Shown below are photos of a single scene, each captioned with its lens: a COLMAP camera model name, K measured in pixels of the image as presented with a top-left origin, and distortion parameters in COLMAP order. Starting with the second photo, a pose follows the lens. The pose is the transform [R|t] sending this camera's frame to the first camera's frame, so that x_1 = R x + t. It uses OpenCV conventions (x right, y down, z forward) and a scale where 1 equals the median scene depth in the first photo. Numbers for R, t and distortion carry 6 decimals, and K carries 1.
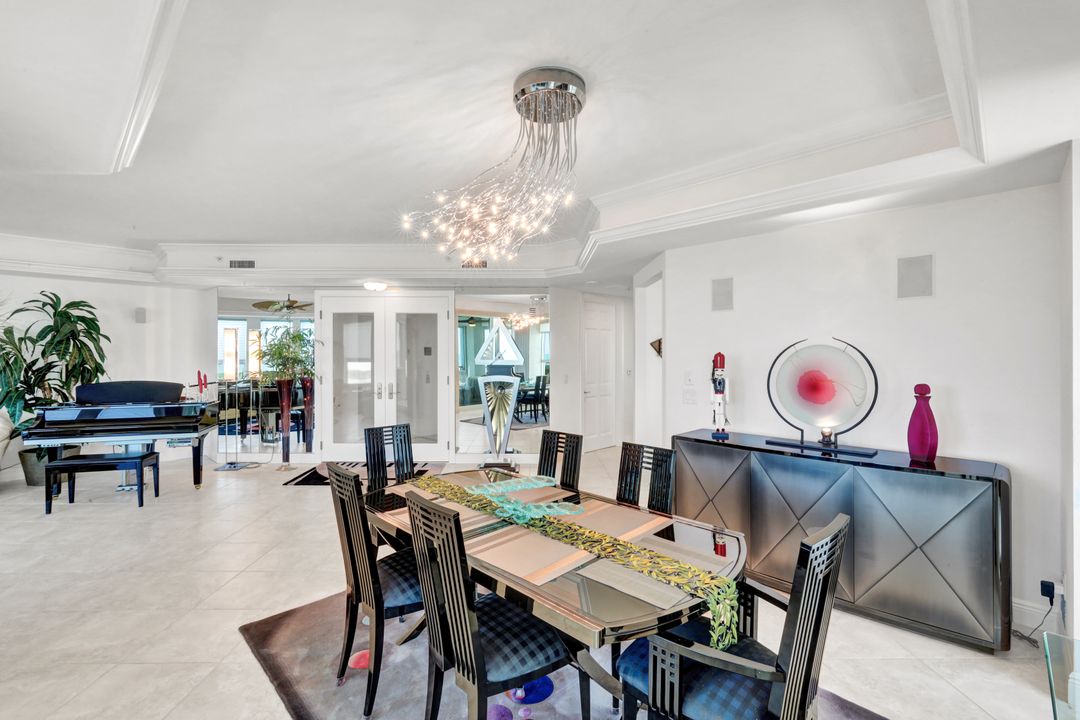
lens RADIAL K [[475.5, 0, 545.1], [0, 475.5, 355.6], [0, 0, 1]] dist [0.000685, 0.000110]
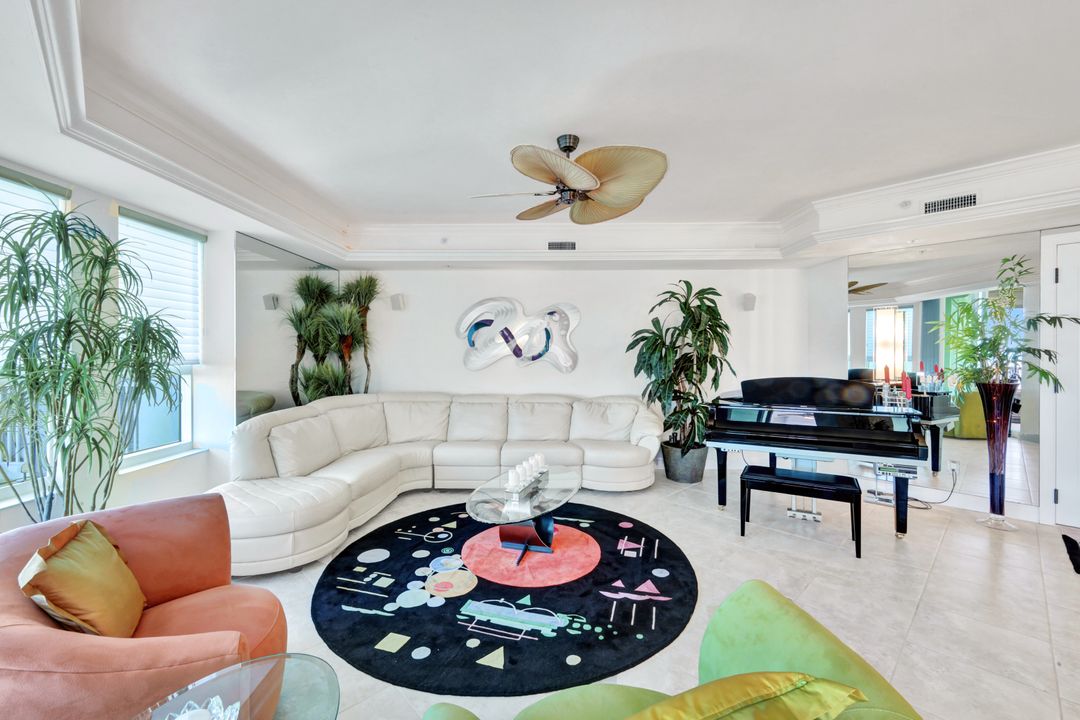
lens RADIAL K [[442.5, 0, 542.3], [0, 442.5, 356.9], [0, 0, 1]] dist [0.009553, -0.000196]
pose [[0.686146, 0.005666, -0.727442, -0.593426], [0.014140, 0.999677, 0.021124, -0.004728], [0.727327, -0.024780, 0.685844, 0.178573]]
